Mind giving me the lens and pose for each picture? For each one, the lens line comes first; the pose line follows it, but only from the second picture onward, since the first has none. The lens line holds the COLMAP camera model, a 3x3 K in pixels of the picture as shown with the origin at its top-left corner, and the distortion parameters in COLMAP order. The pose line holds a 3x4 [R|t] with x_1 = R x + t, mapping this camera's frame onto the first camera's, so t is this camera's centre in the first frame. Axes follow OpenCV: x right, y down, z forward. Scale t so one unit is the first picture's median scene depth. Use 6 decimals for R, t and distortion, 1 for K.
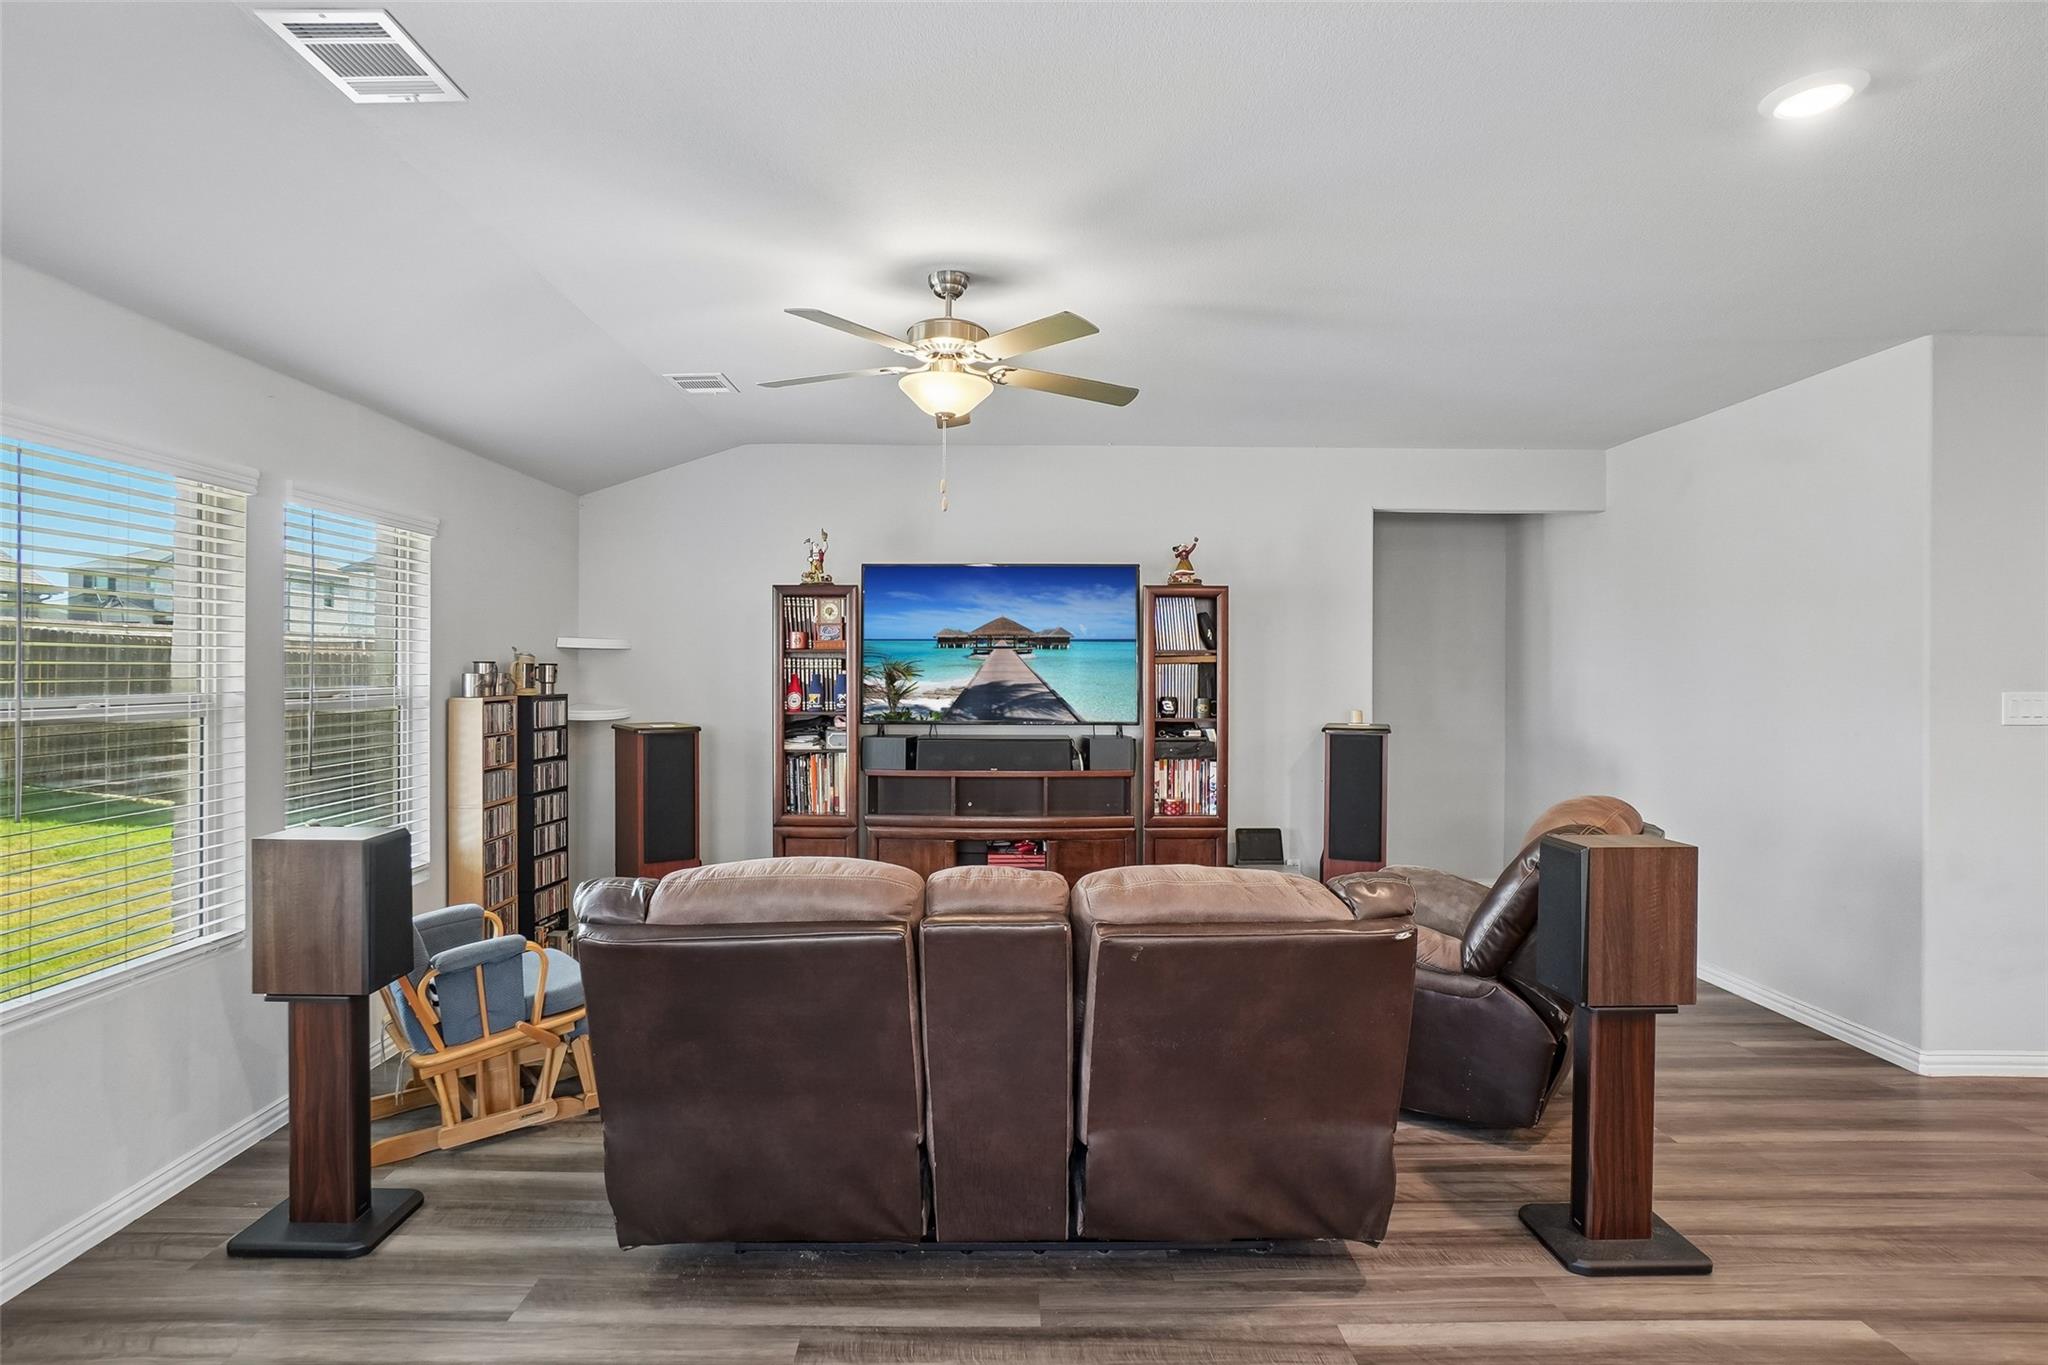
lens RADIAL K [[1030.9, 0, 1021.3], [0, 1030.9, 673.5], [0, 0, 1]] dist [-0.042354, 0.021857]
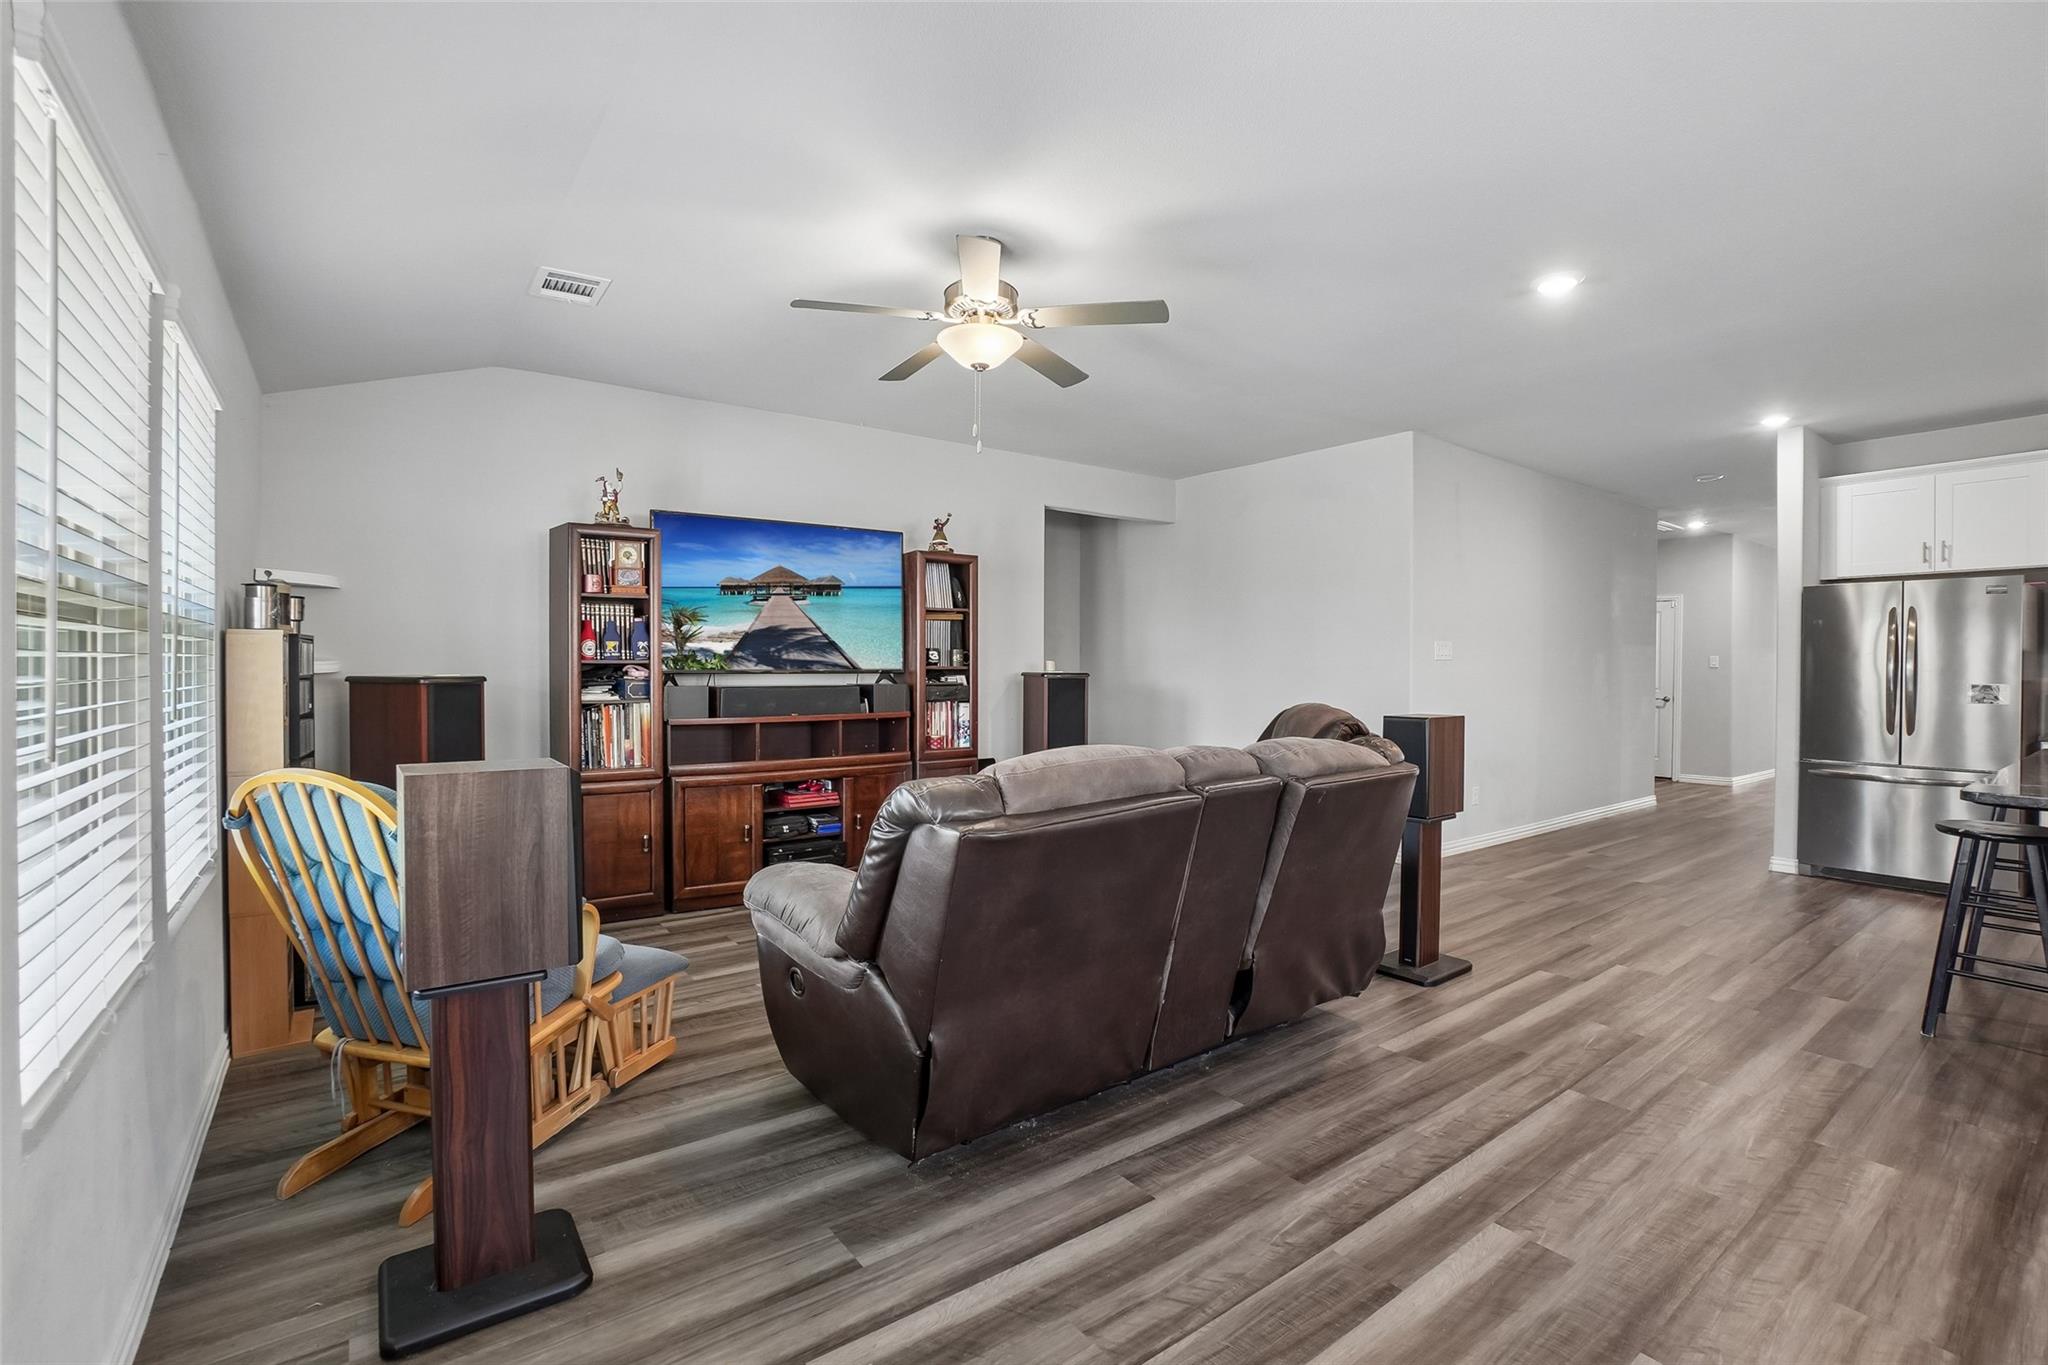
lens RADIAL K [[894.5, 0, 1017.3], [0, 894.5, 674.0], [0, 0, 1]] dist [-0.057546, 0.018864]
pose [[0.815627, -0.007859, 0.578525, -0.385539], [0.001766, 0.999937, 0.011094, 0.043505], [-0.578576, -0.008027, 0.815589, 0.127408]]
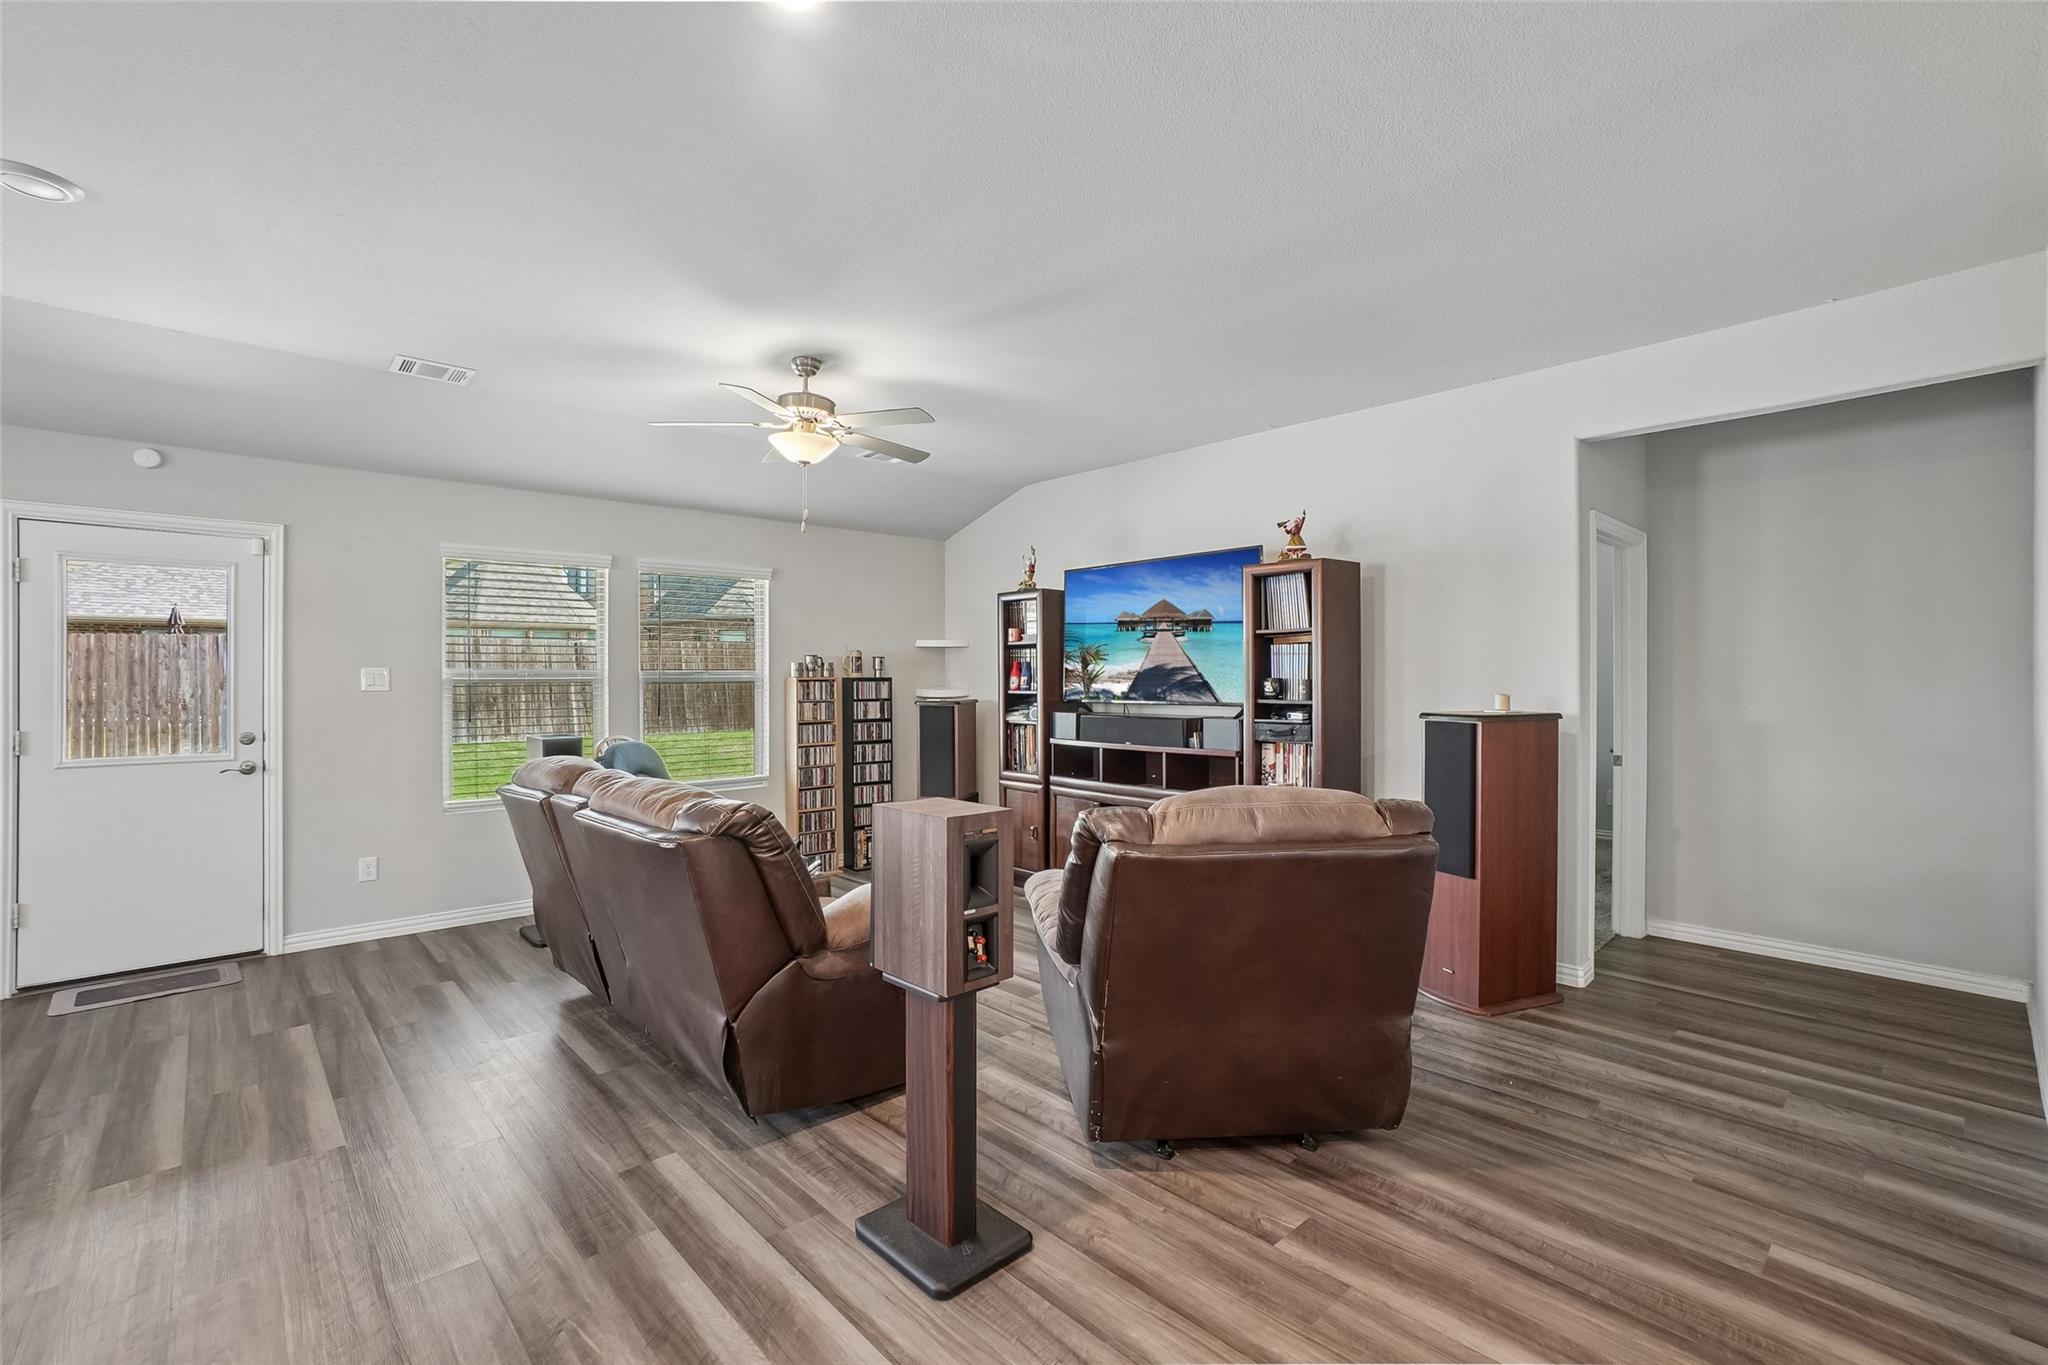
lens RADIAL K [[905.2, 0, 1024.0], [0, 905.2, 682.5], [0, 0, 1]] dist [-0.040296, 0.020131]
pose [[0.666092, -0.002229, -0.745866, 0.659899], [0.003032, 0.999995, -0.000281, 0.028095], [0.745864, -0.002074, 0.666095, 0.270971]]
